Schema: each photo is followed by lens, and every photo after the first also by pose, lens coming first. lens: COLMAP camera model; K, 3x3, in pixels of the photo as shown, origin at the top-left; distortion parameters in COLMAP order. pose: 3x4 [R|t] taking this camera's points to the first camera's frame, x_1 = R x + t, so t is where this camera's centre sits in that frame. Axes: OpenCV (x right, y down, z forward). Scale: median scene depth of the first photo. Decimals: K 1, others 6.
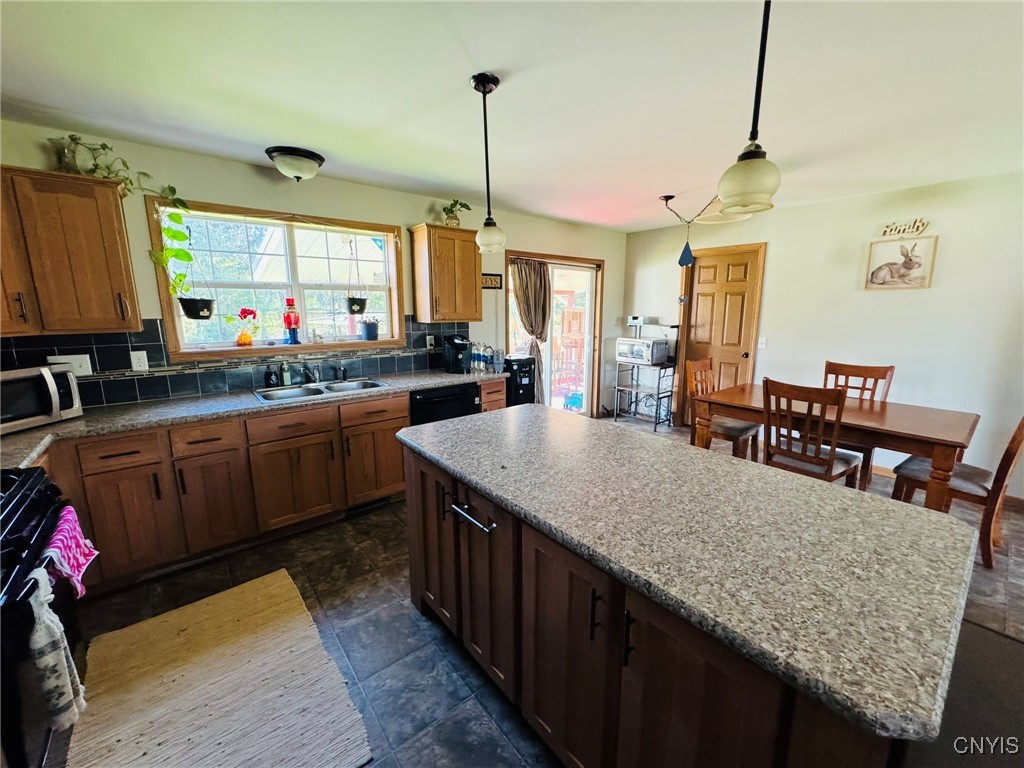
lens RADIAL K [[407.9, 0, 513.1], [0, 407.9, 382.1], [0, 0, 1]] dist [-0.001307, -0.000429]
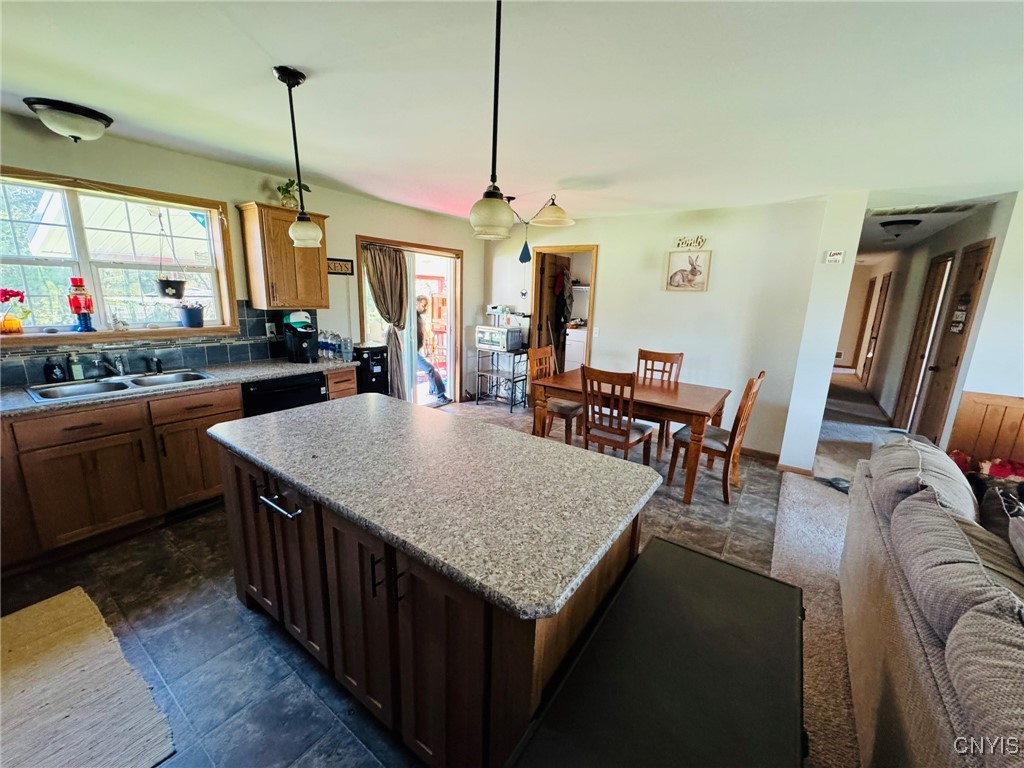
lens RADIAL K [[407.9, 0, 513.1], [0, 407.9, 382.1], [0, 0, 1]] dist [-0.001307, -0.000429]
pose [[0.962133, -0.024731, 0.271456, 0.104969], [0.013595, 0.998990, 0.042826, -0.012883], [-0.272241, -0.037514, 0.961497, -0.084004]]
